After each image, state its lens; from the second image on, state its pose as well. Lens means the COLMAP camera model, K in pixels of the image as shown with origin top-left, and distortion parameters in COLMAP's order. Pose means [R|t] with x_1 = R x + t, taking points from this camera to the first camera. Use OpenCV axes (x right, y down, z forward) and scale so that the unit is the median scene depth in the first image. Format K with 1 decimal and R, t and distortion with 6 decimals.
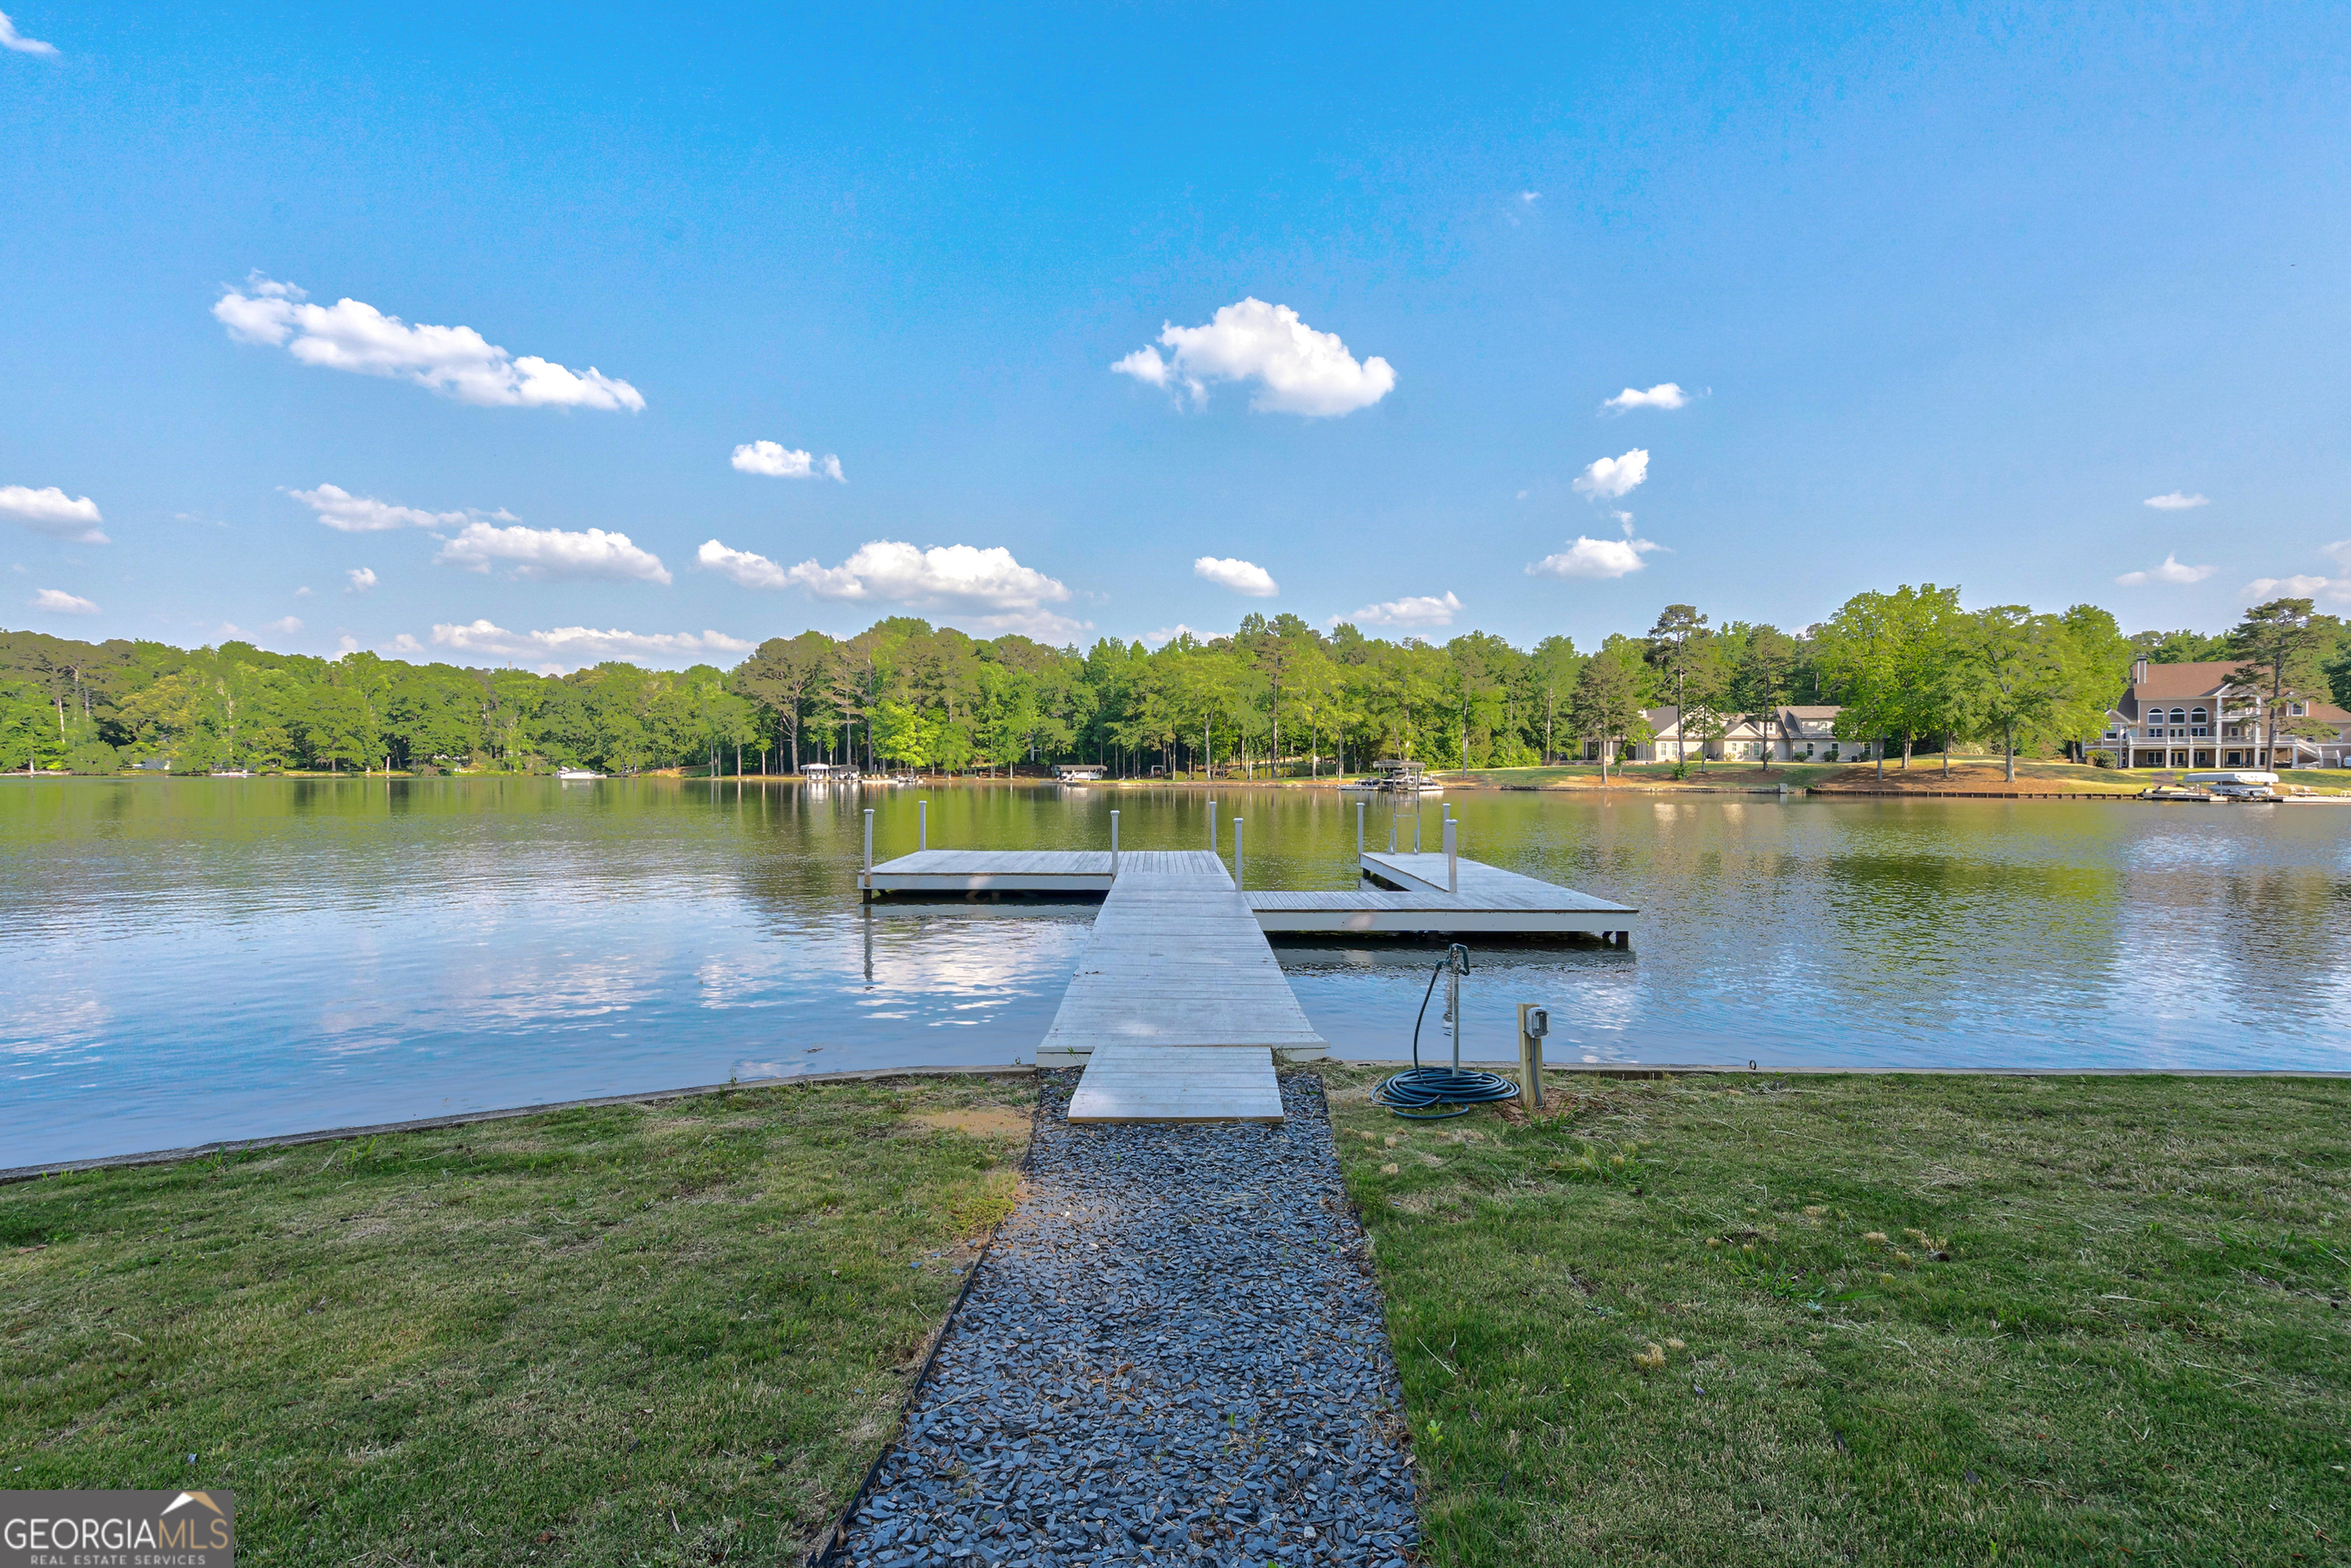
lens RADIAL K [[1073.5, 0, 1175.5], [0, 1073.5, 784.0], [0, 0, 1]] dist [0.004321, 0.000924]
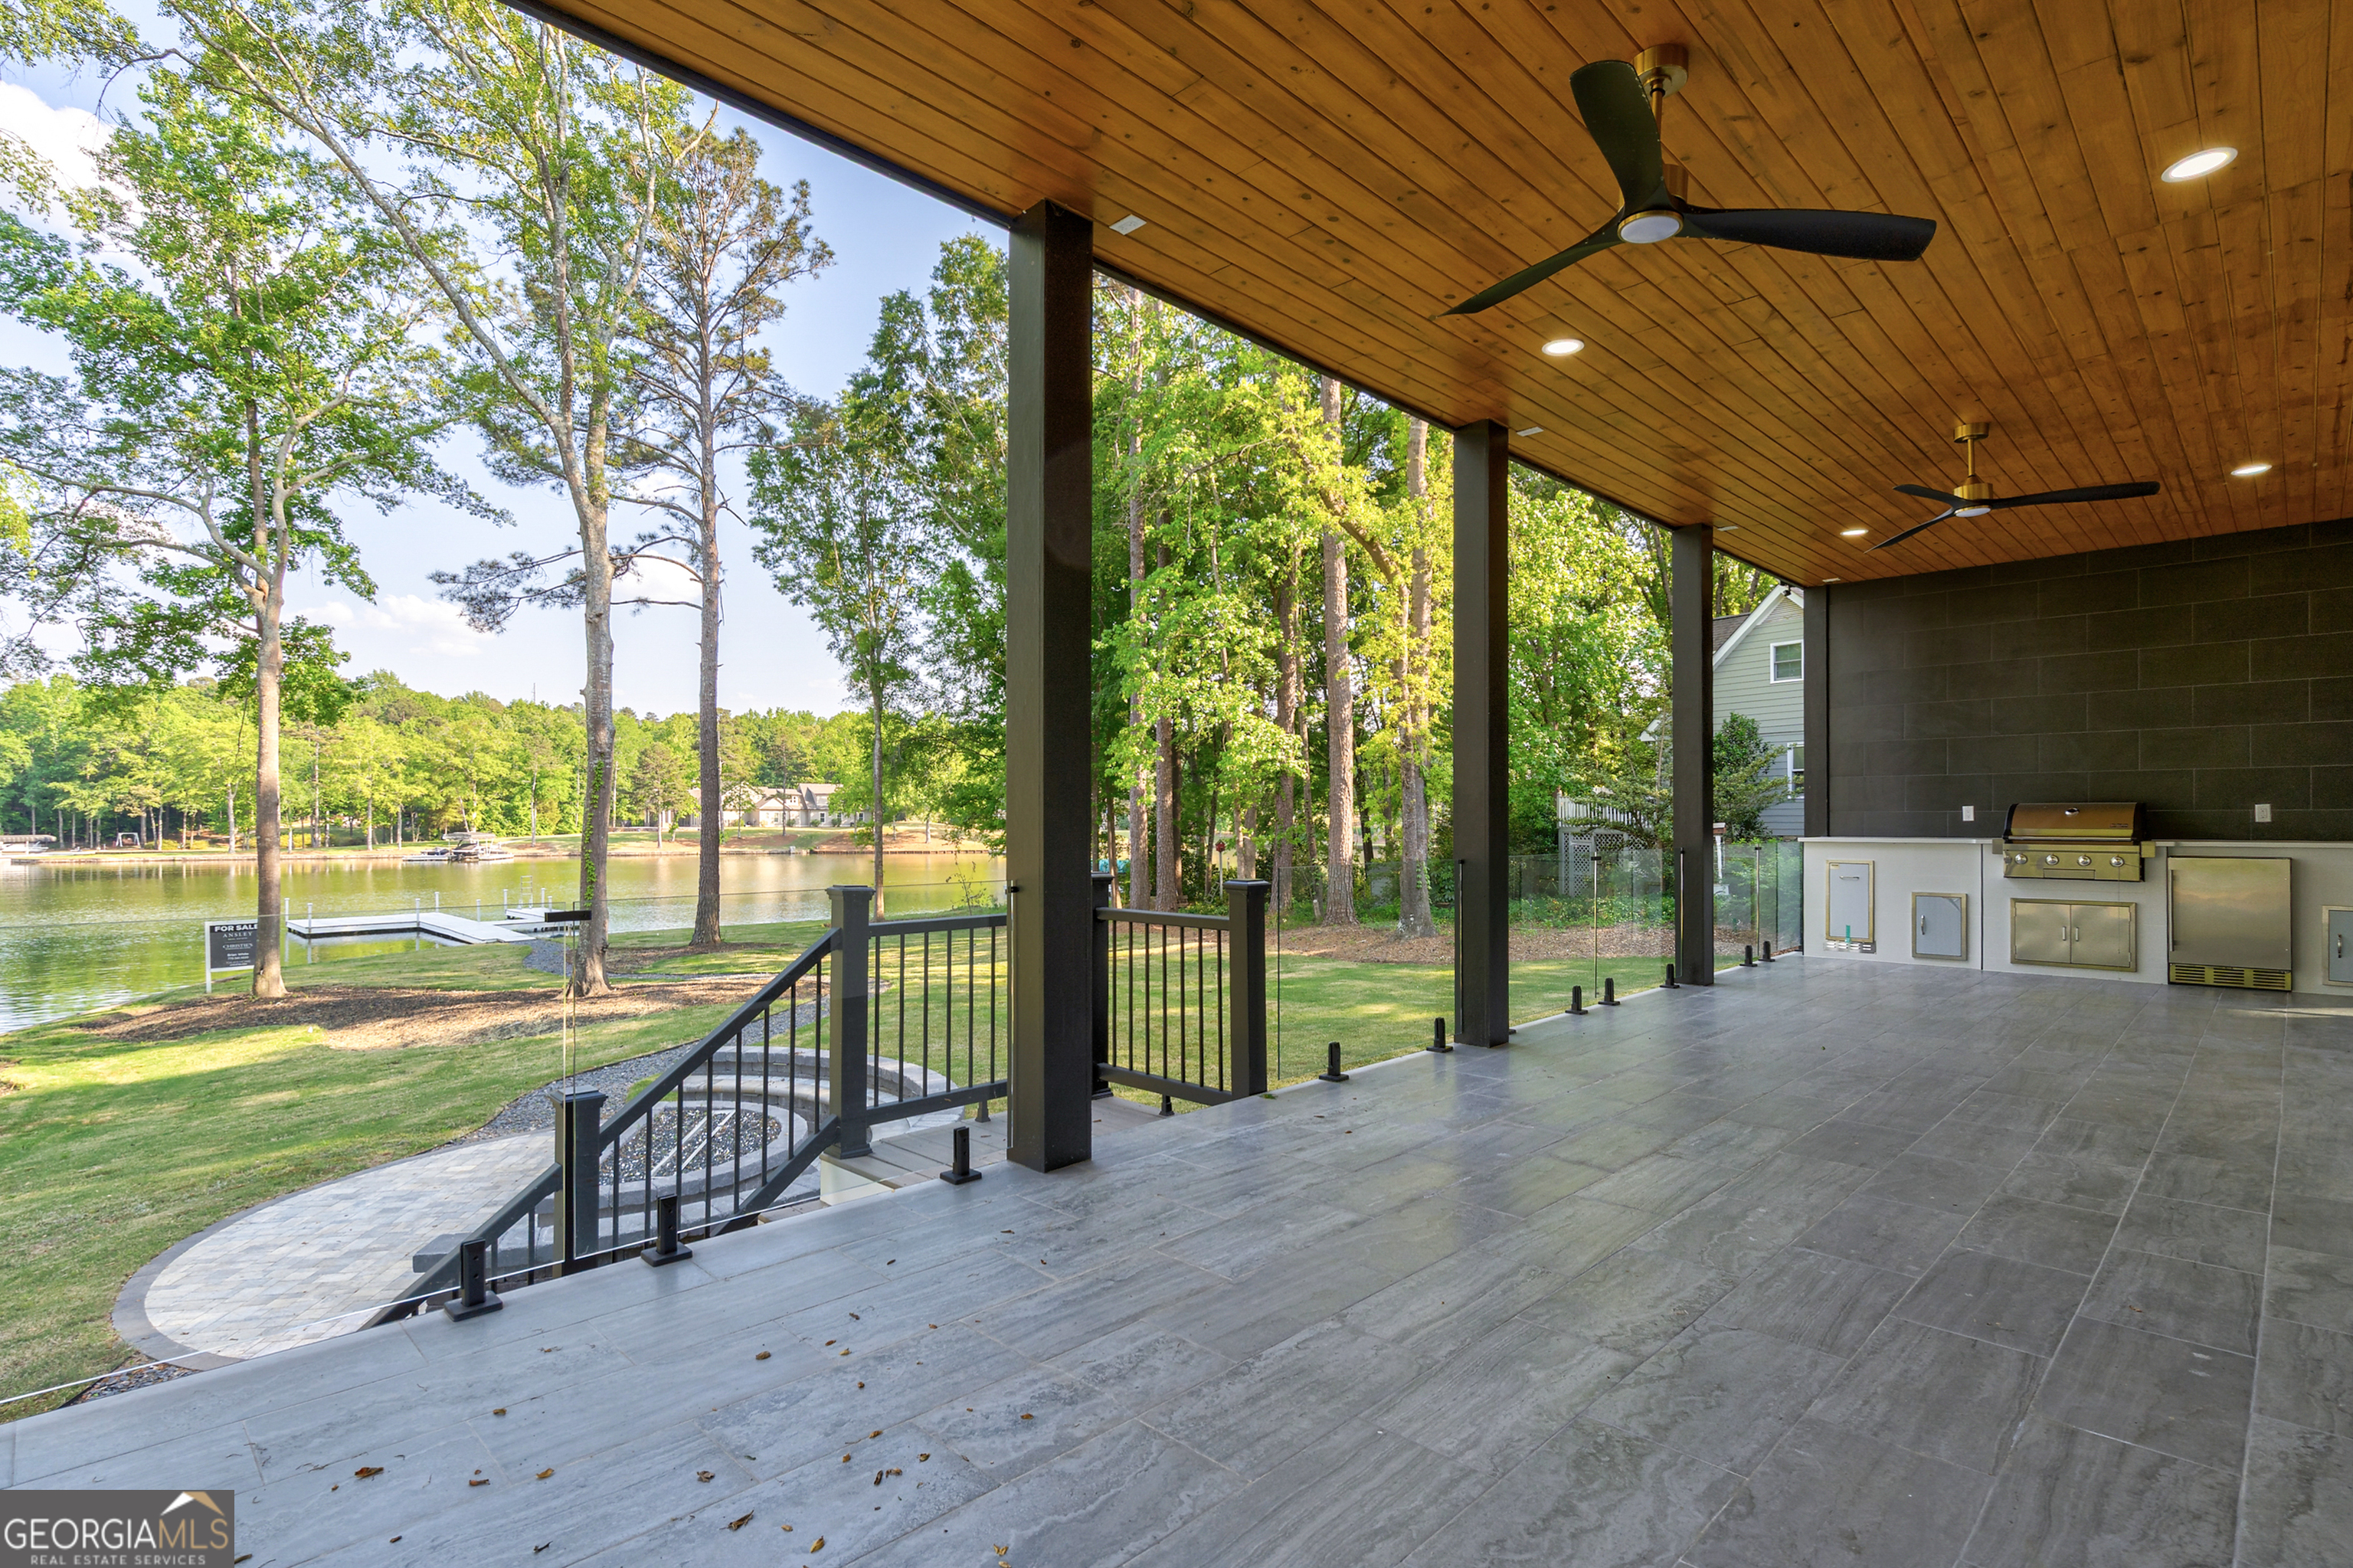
lens RADIAL K [[1139.1, 0, 1187.5], [0, 1139.1, 814.7], [0, 0, 1]] dist [-0.003071, 0.000604]
pose [[0.703762, -0.002353, 0.710432, -0.070709], [0.012395, 0.999883, -0.008967, -0.013659], [-0.710328, 0.015117, 0.703709, -0.241635]]
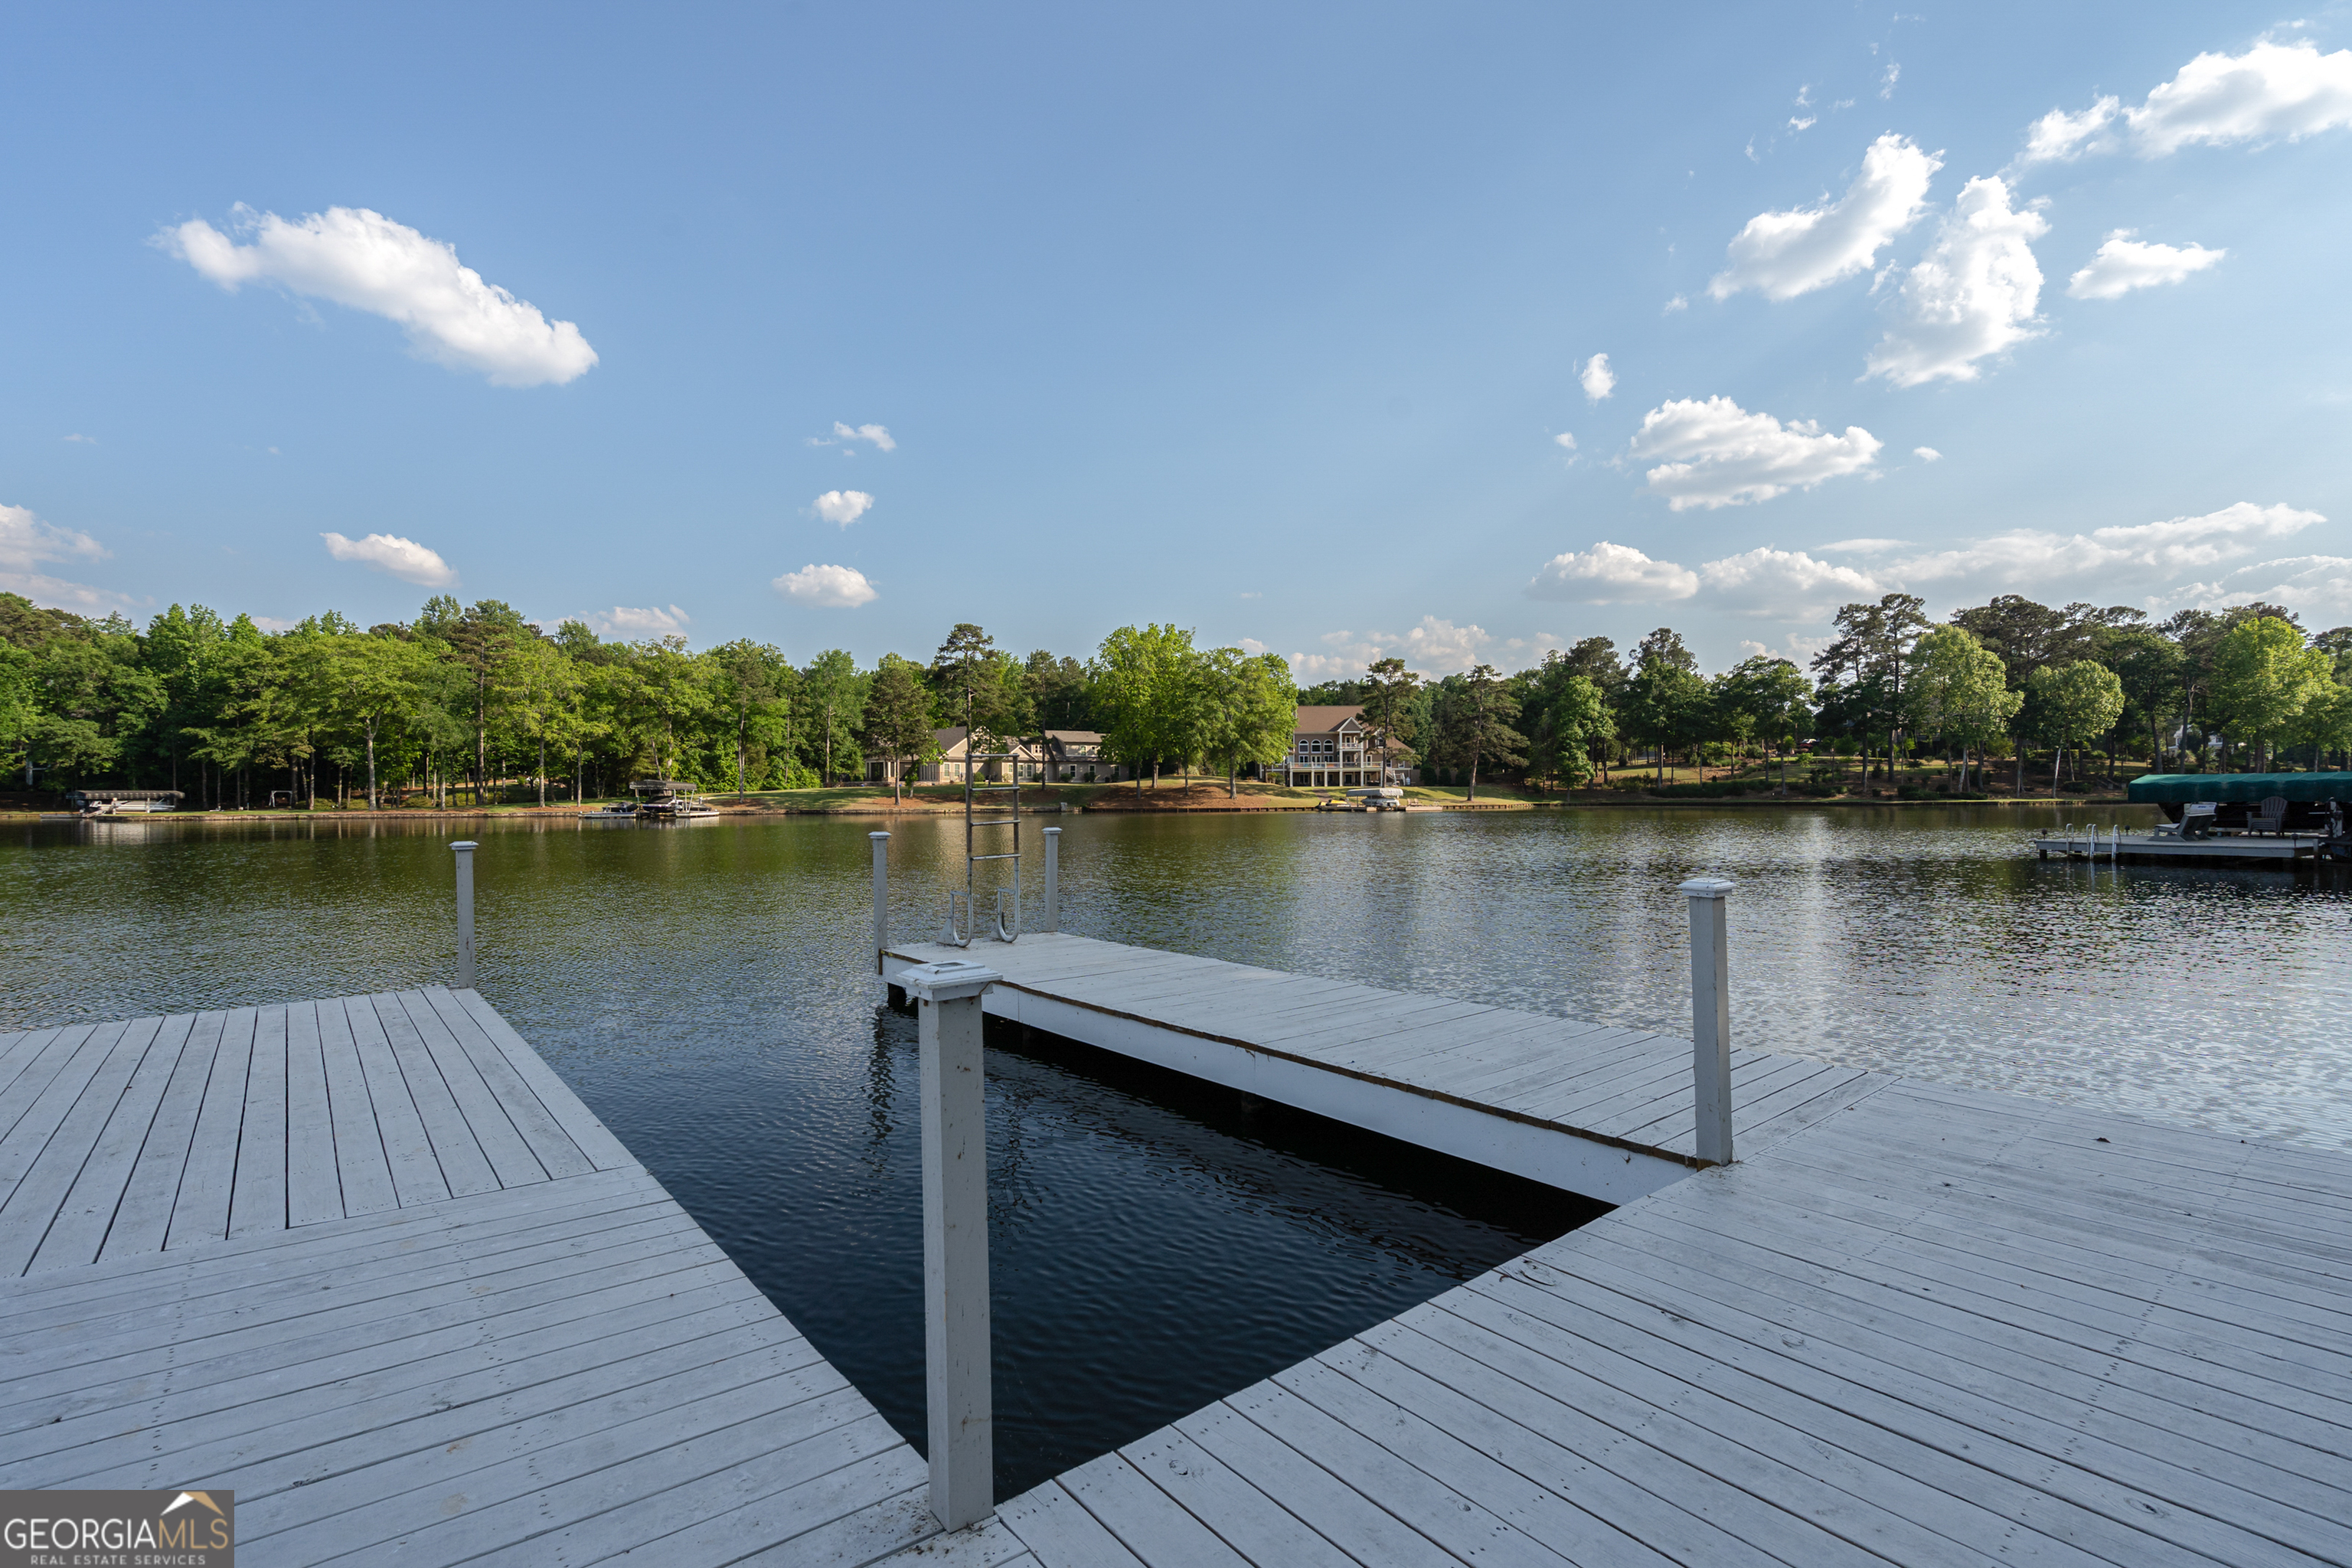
lens RADIAL K [[1074.0, 0, 1176.0], [0, 1074.0, 784.0], [0, 0, 1]] dist [0.004321, 0.000924]
pose [[0.781552, -0.002281, 0.623836, 0.000719], [0.016506, 0.999719, -0.017023, 0.000593], [-0.623622, 0.023601, 0.781370, 0.074235]]
